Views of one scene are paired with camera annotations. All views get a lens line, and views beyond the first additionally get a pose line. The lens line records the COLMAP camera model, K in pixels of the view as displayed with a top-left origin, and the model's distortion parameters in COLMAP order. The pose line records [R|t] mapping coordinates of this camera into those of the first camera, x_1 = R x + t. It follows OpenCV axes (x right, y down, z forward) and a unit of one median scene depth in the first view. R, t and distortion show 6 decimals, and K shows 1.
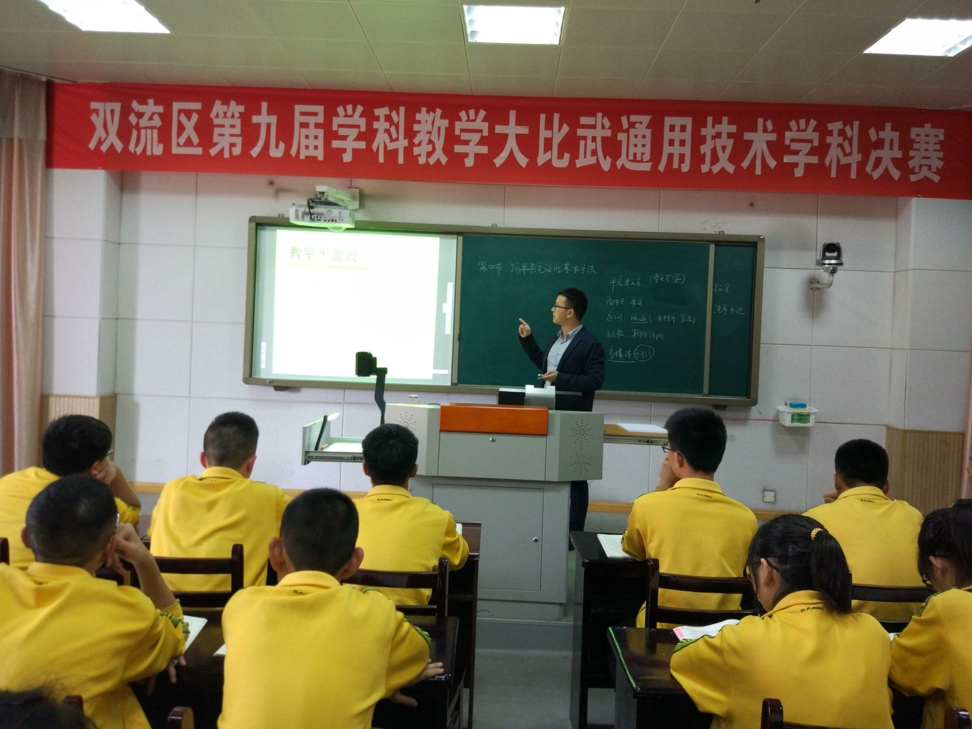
lens RADIAL K [[1255.5, 0, 490.9], [0, 1255.5, 362.8], [0, 0, 1]] dist [0.039376, 0.000000]
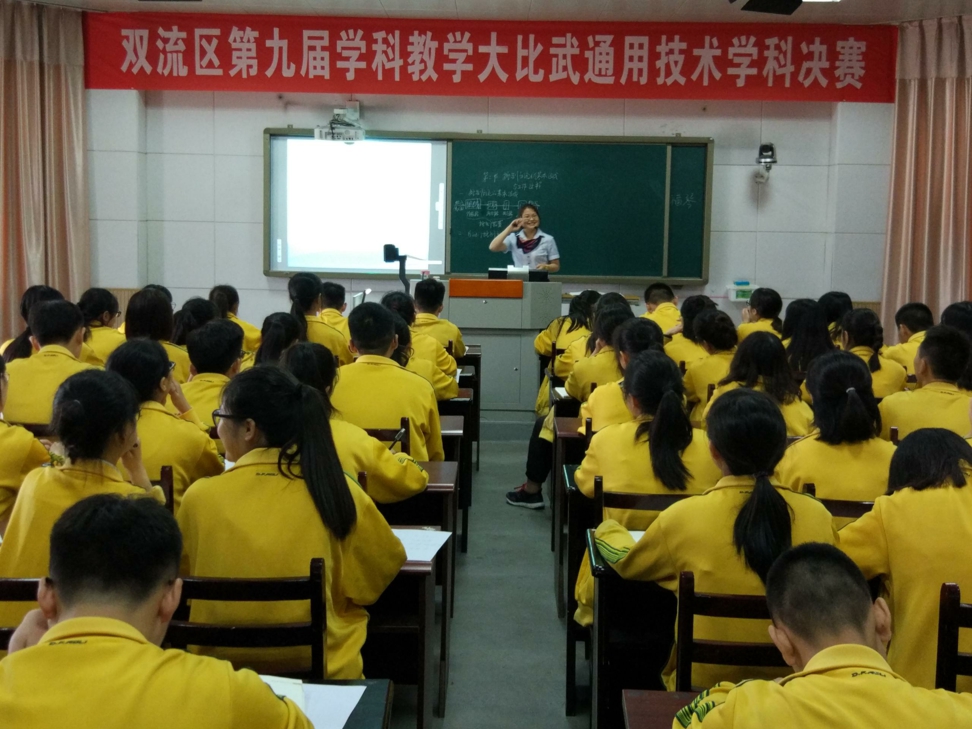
lens RADIAL K [[1255.5, 0, 482.5], [0, 1255.5, 354.1], [0, 0, 1]] dist [0.039376, 0.000000]
pose [[0.999760, -0.021692, 0.003154, -0.002874], [0.021380, 0.996715, 0.078111, 0.002645], [-0.004838, -0.078025, 0.996940, -0.168341]]
